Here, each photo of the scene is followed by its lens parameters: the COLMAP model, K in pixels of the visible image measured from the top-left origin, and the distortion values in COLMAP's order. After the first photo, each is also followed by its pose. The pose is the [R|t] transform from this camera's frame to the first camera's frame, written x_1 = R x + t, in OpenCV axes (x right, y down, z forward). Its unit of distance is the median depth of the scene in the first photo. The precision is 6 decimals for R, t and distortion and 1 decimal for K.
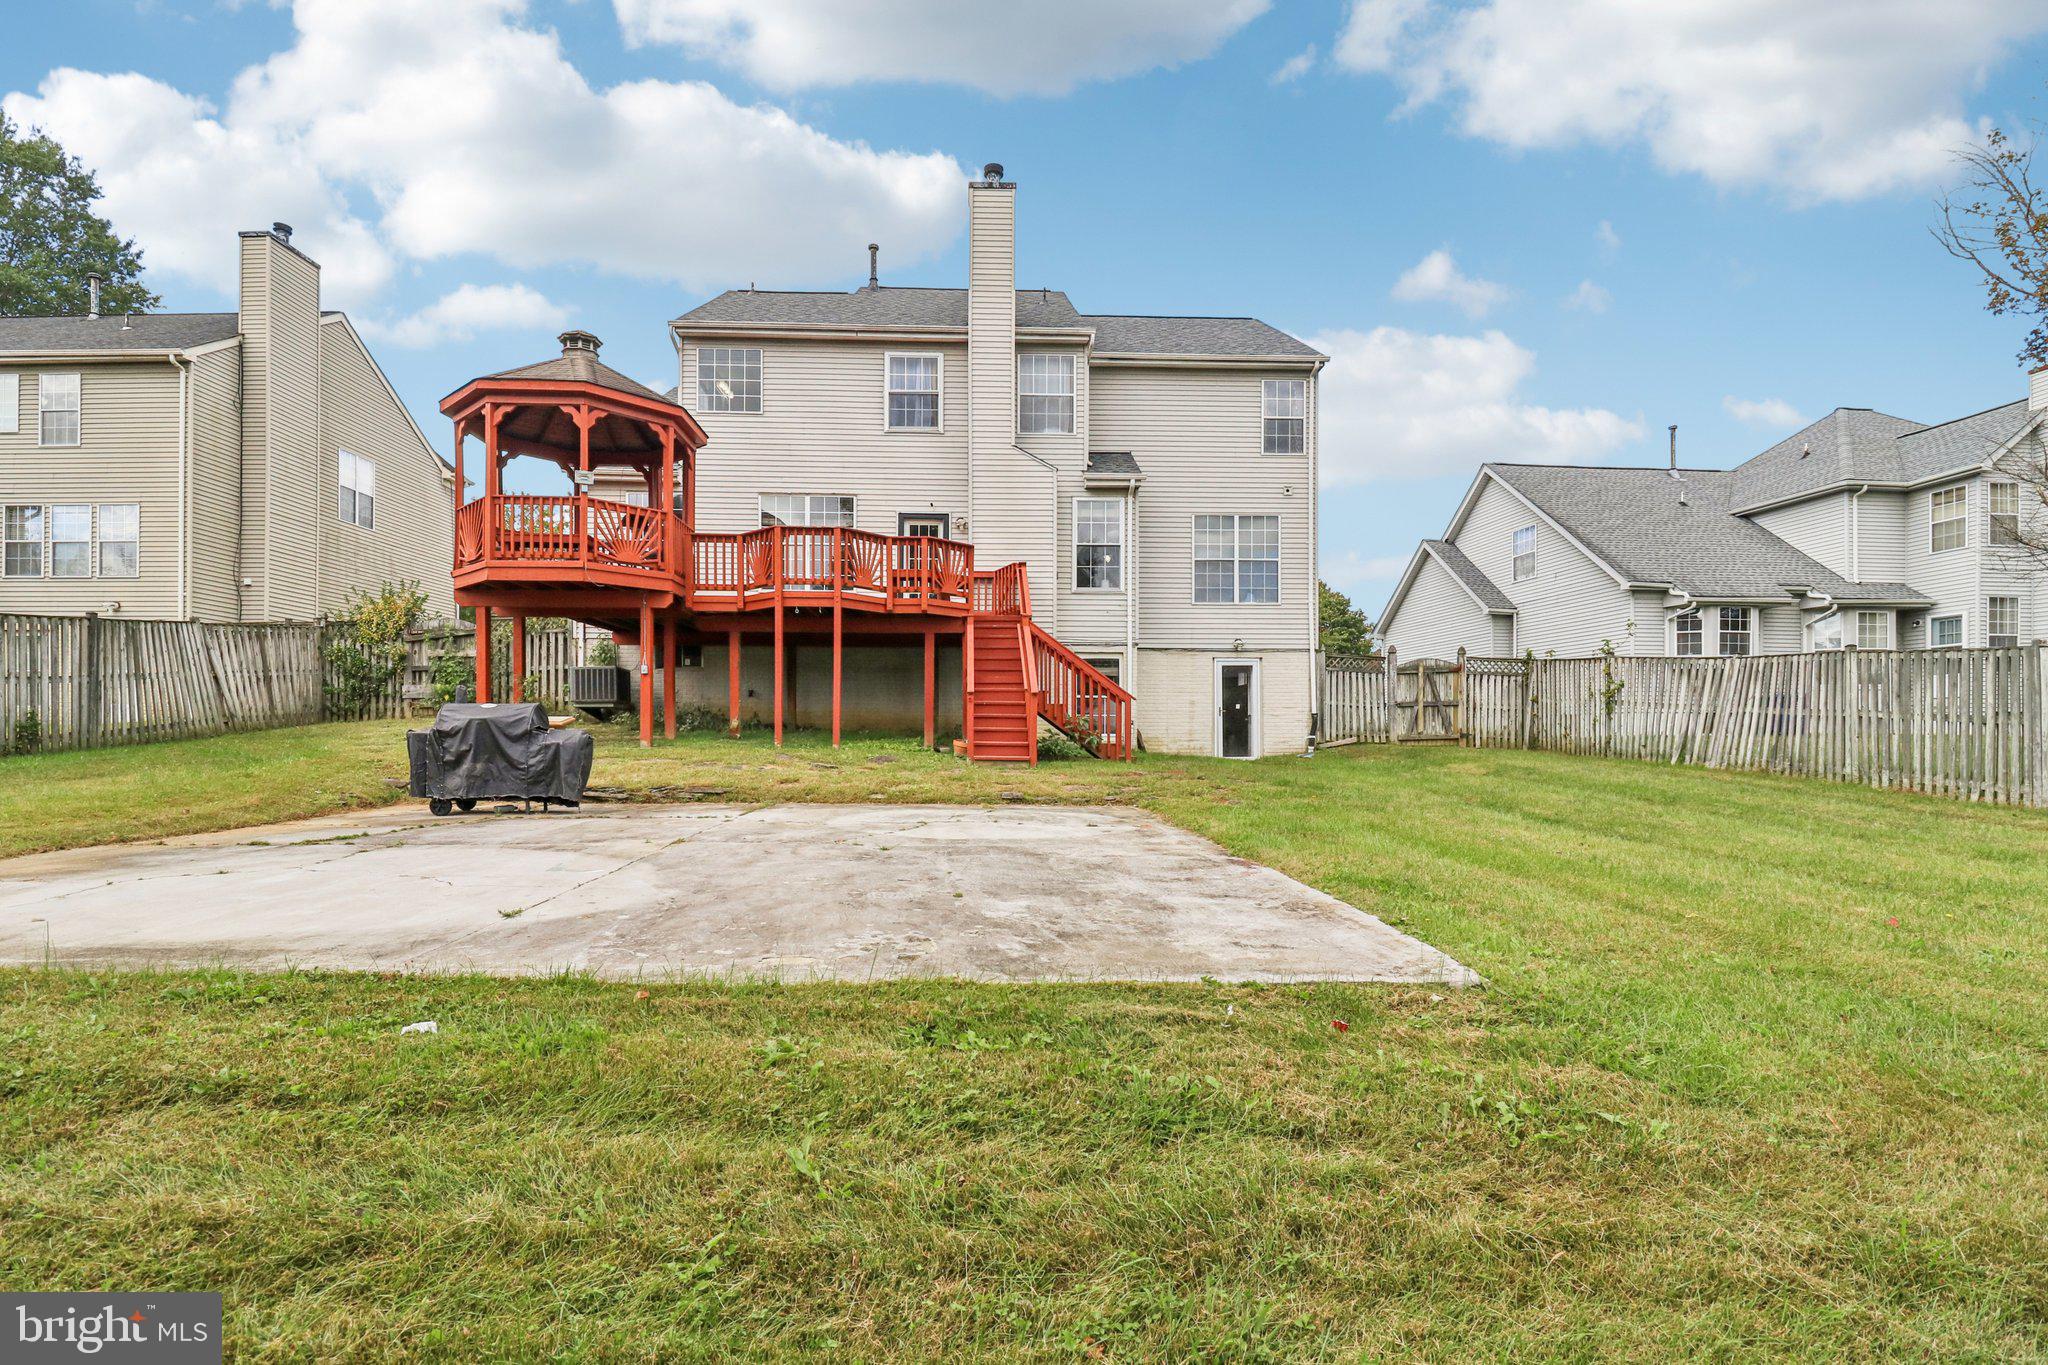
lens RADIAL K [[946.0, 0, 1014.9], [0, 946.0, 746.4], [0, 0, 1]] dist [0.000785, -0.011167]
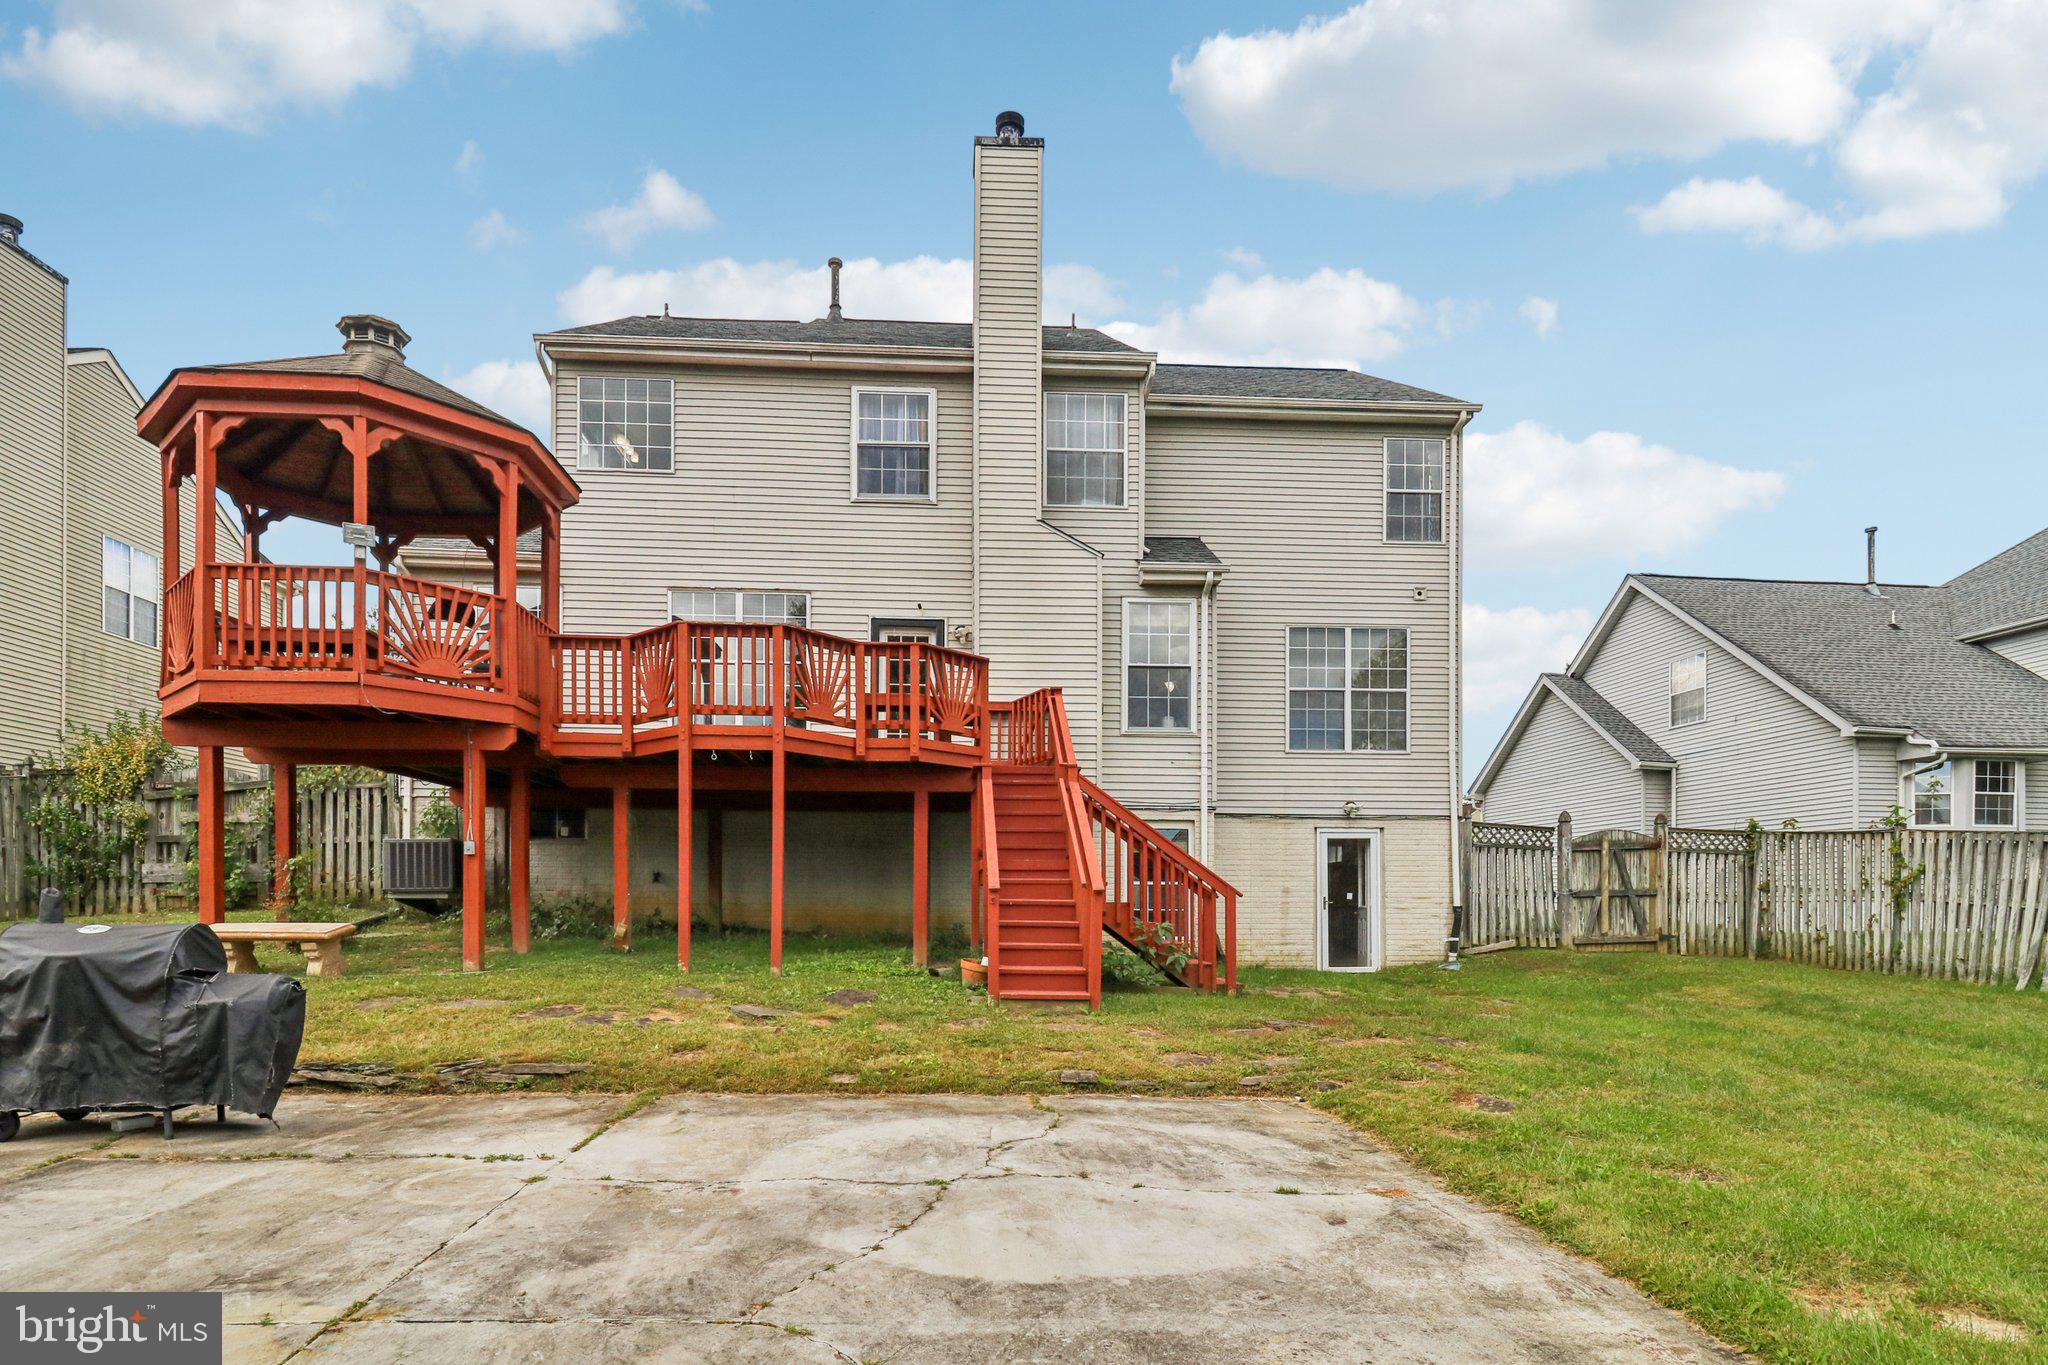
lens RADIAL K [[1097.3, 0, 1019.9], [0, 1097.3, 904.4], [0, 0, 1]] dist [0.002220, -0.001108]
pose [[0.999761, 0.002131, 0.021758, -0.031739], [-0.001790, 0.999875, -0.015705, -0.025158], [-0.021789, 0.015662, 0.999640, 0.200479]]
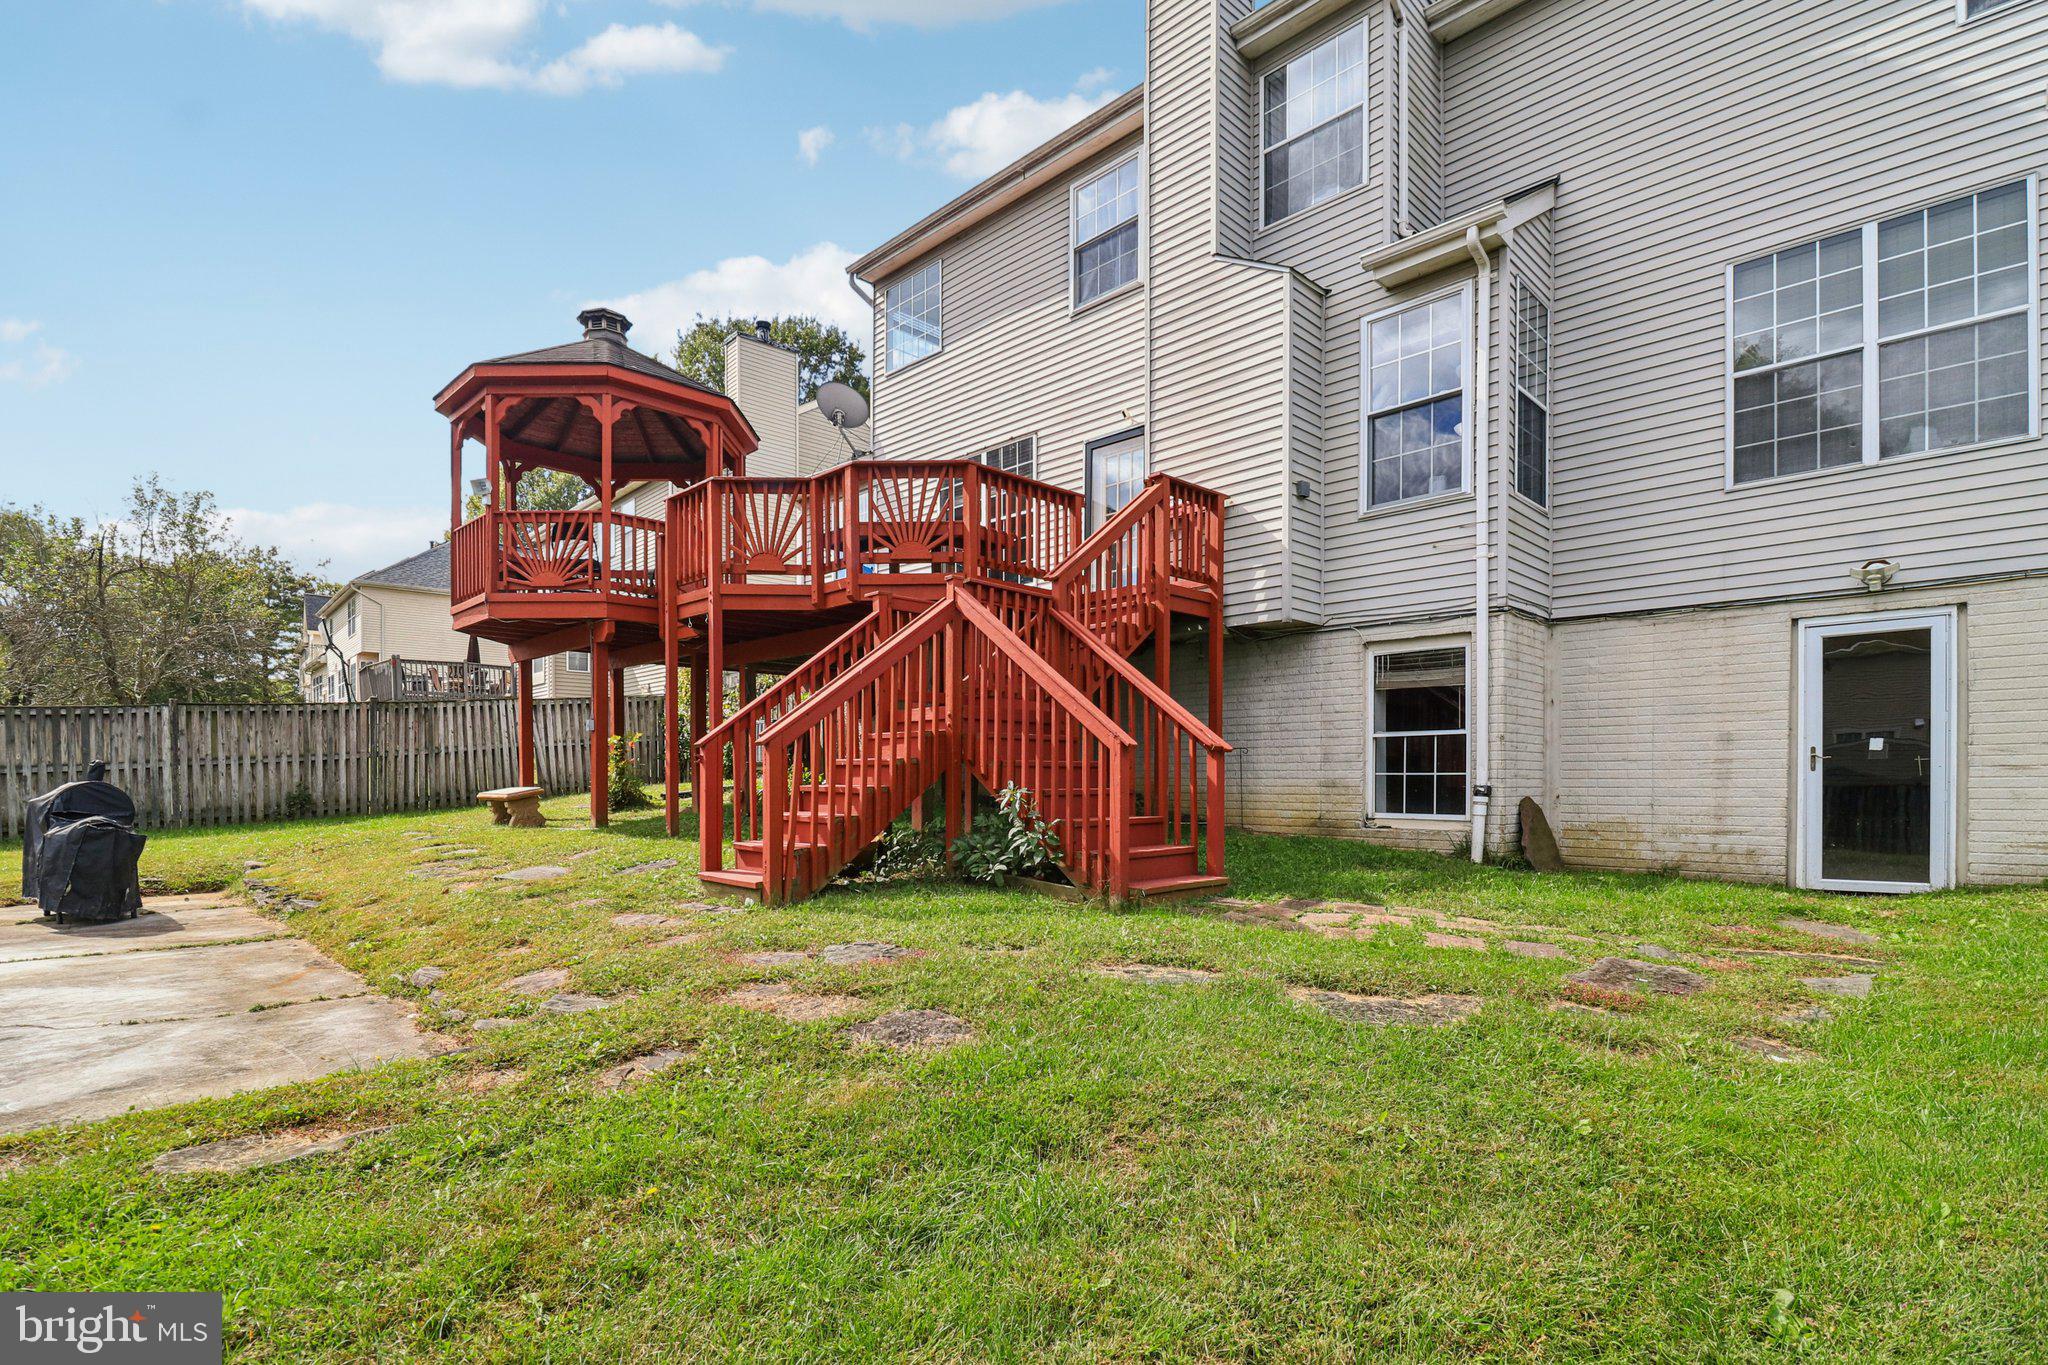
lens RADIAL K [[978.4, 0, 1022.5], [0, 978.4, 794.2], [0, 0, 1]] dist [0.000644, 0.000022]
pose [[0.678694, 0.010803, -0.734342, 0.314747], [-0.006483, 0.999941, 0.008718, -0.026420], [0.734392, -0.001156, 0.678724, 0.543937]]
